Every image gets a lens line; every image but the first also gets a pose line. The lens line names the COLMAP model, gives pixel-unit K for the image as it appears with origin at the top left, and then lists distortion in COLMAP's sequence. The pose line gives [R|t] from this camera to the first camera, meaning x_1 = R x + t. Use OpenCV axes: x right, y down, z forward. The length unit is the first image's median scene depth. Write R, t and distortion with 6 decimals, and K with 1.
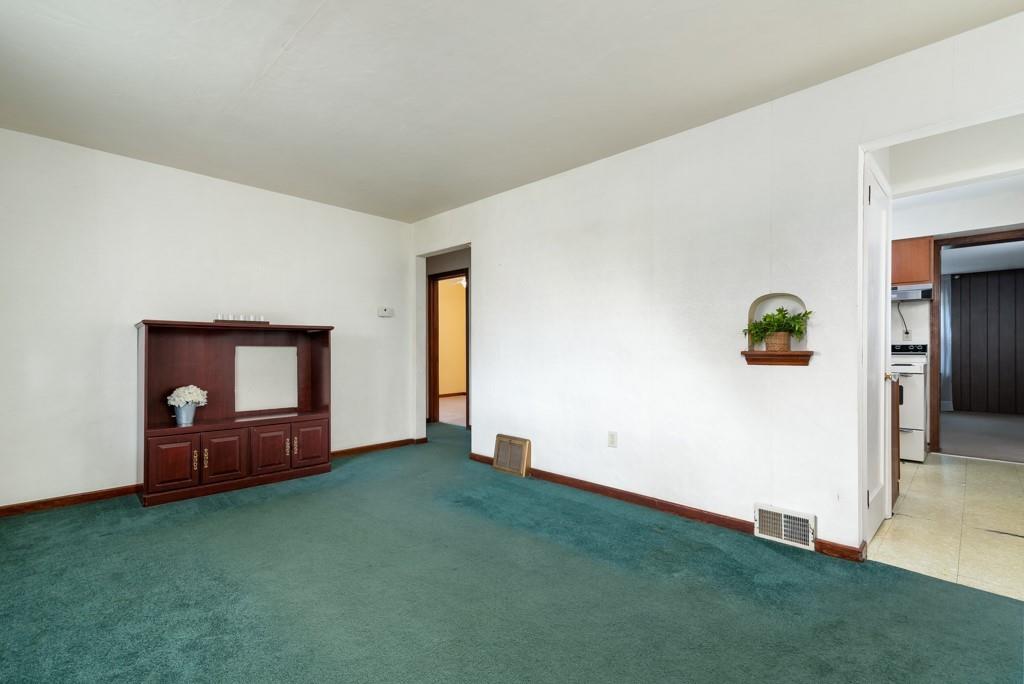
lens RADIAL K [[470.0, 0, 511.8], [0, 470.0, 347.2], [0, 0, 1]] dist [-0.000139, -0.000101]
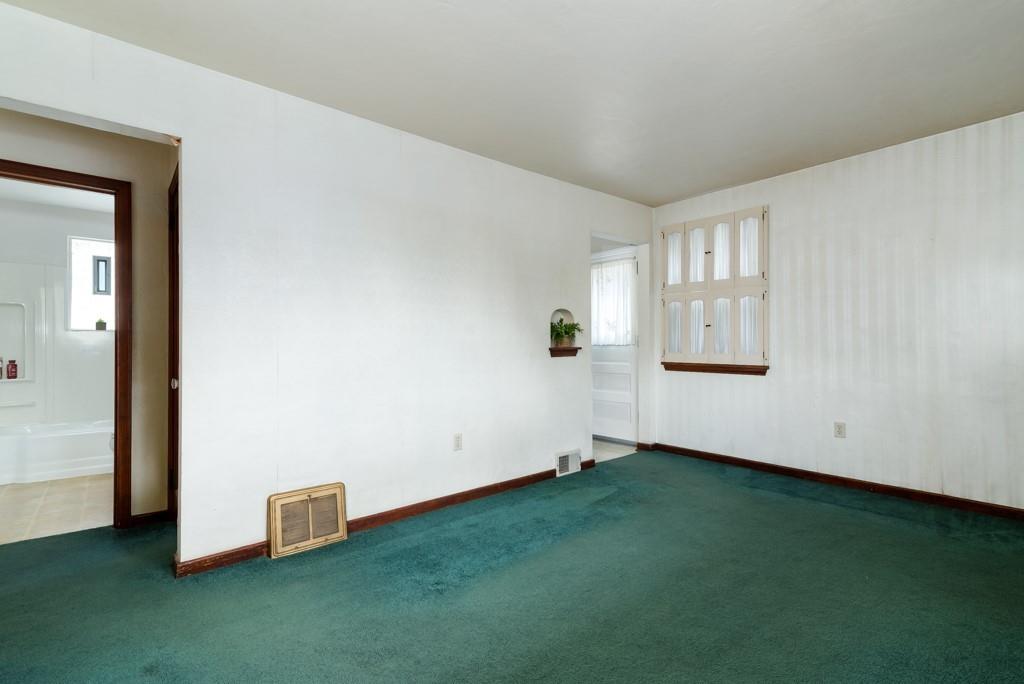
lens RADIAL K [[470.0, 0, 510.3], [0, 470.0, 334.4], [0, 0, 1]] dist [-0.000139, -0.000101]
pose [[0.092177, 0.009240, 0.995700, -0.920975], [-0.001786, 0.999957, -0.009115, -0.018706], [-0.995741, -0.000938, 0.092189, 1.008084]]
